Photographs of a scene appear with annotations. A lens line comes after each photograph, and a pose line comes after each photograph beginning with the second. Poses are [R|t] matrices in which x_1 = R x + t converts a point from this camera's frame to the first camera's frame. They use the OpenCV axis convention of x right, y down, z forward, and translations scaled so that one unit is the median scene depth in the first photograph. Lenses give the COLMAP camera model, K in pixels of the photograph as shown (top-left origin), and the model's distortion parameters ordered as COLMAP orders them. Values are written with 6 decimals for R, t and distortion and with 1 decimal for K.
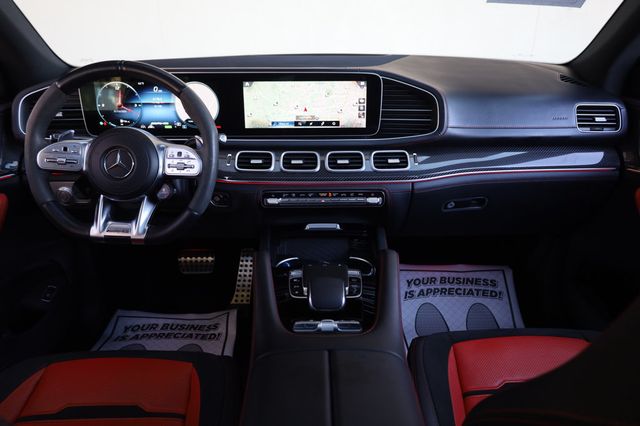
lens RADIAL K [[460.4, 0, 322.7], [0, 460.4, 216.2], [0, 0, 1]] dist [0.000054, -0.002508]
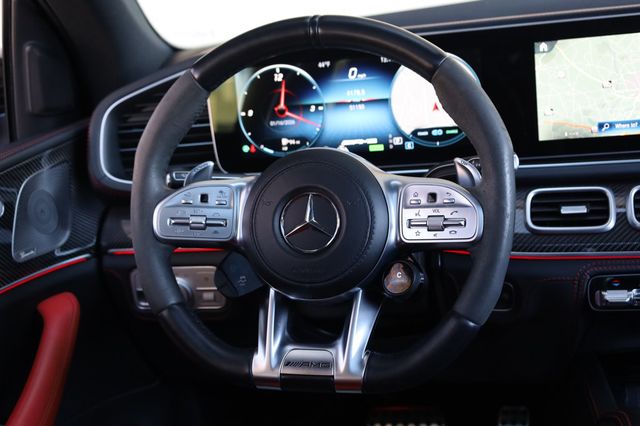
lens RADIAL K [[948.0, 0, 324.0], [0, 948.0, 213.9], [0, 0, 1]] dist [-0.011728, 0.000000]
pose [[0.967223, -0.043126, -0.250238, -0.147136], [0.009722, 0.991039, -0.133218, 0.007246], [0.253741, 0.126419, 0.958975, 0.041401]]
